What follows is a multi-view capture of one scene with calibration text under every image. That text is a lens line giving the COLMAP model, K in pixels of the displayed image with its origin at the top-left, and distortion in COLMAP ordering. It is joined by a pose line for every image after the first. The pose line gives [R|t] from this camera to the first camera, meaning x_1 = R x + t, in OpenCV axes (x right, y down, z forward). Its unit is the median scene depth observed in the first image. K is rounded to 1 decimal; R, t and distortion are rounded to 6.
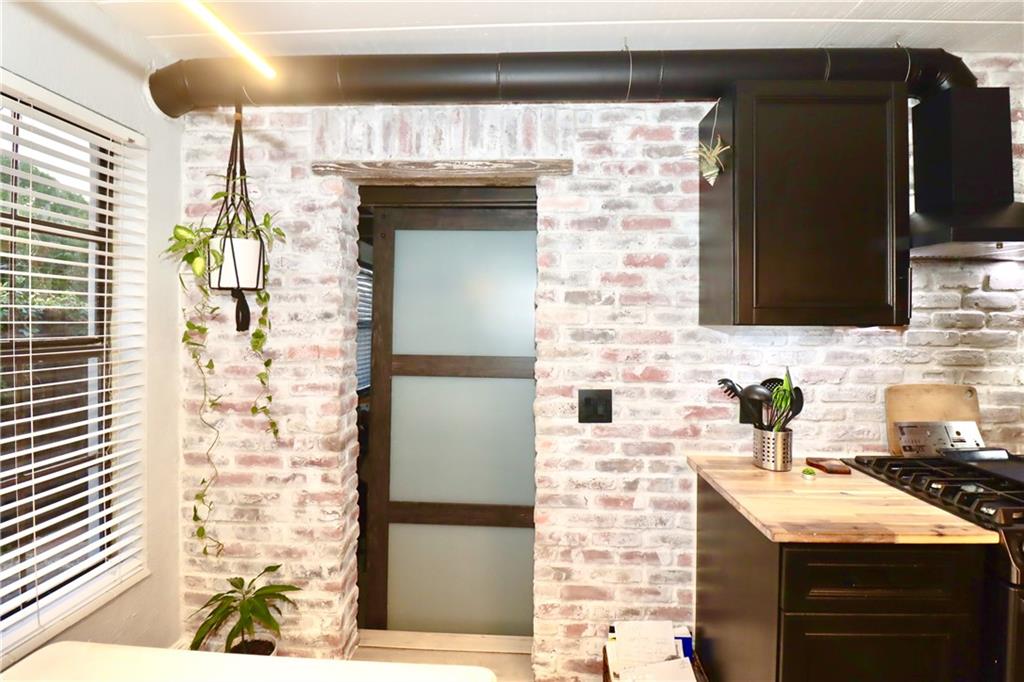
lens RADIAL K [[482.1, 0, 509.1], [0, 482.1, 330.1], [0, 0, 1]] dist [-0.016962, -0.002565]
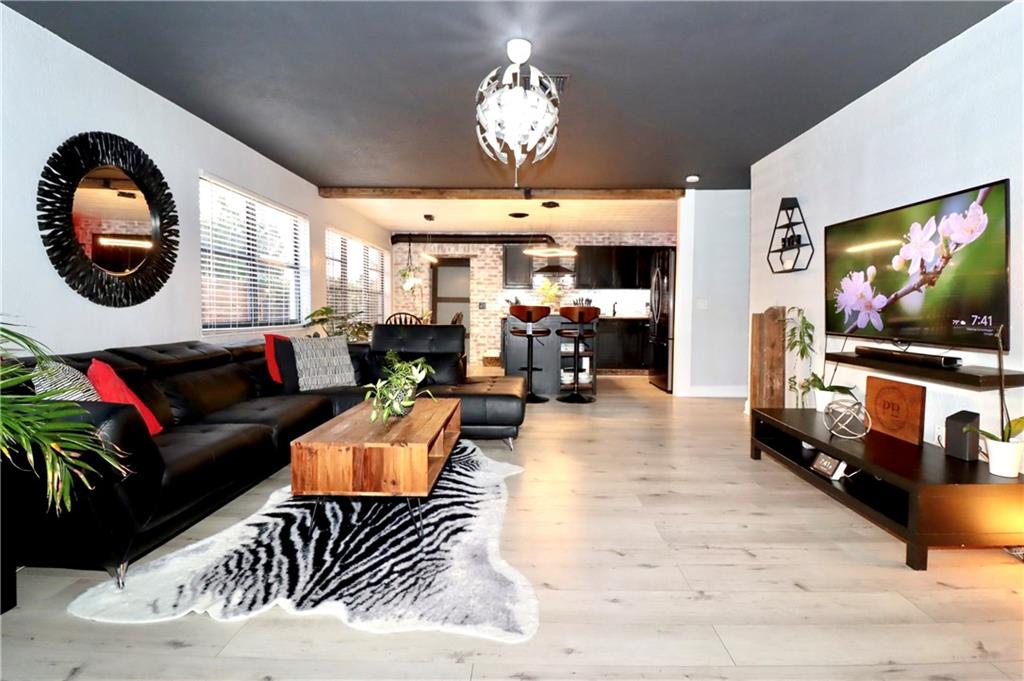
lens RADIAL K [[482.1, 0, 518.0], [0, 482.1, 331.7], [0, 0, 1]] dist [-0.016962, -0.002565]
pose [[0.999162, -0.000131, 0.040935, 0.338910], [-0.001261, 0.999421, 0.033995, 0.252625], [-0.040916, -0.034018, 0.998583, -3.858362]]
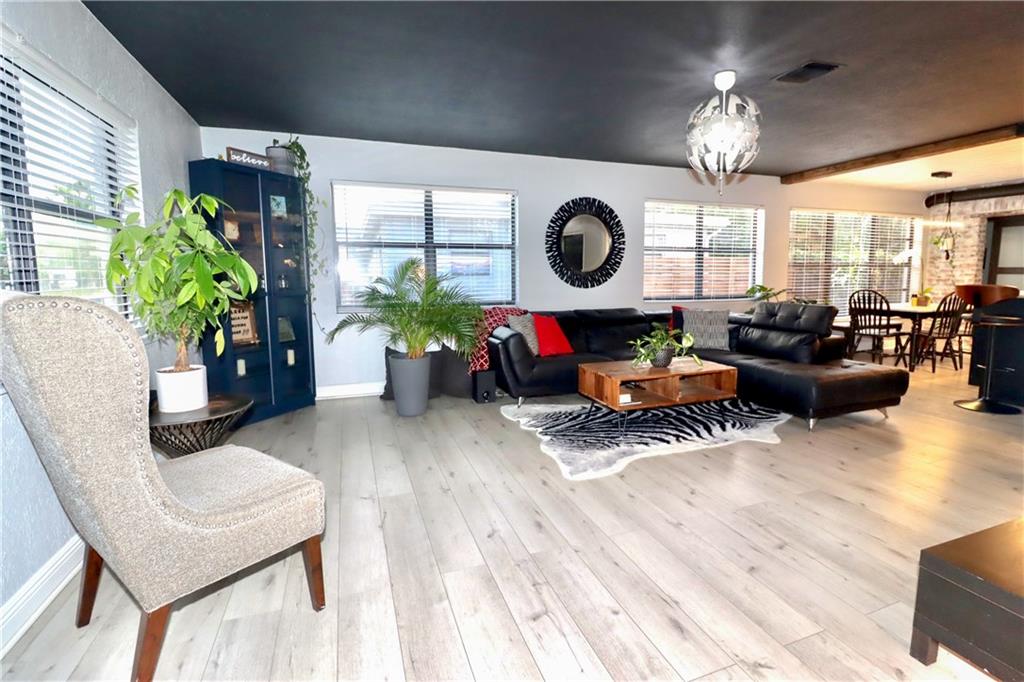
lens RADIAL K [[482.1, 0, 526.1], [0, 482.1, 323.4], [0, 0, 1]] dist [-0.016962, -0.002565]
pose [[0.385766, 0.082829, -0.918871, 1.763913], [-0.001784, 0.996027, 0.089036, 0.178573], [0.922595, -0.032708, 0.384381, -3.751395]]
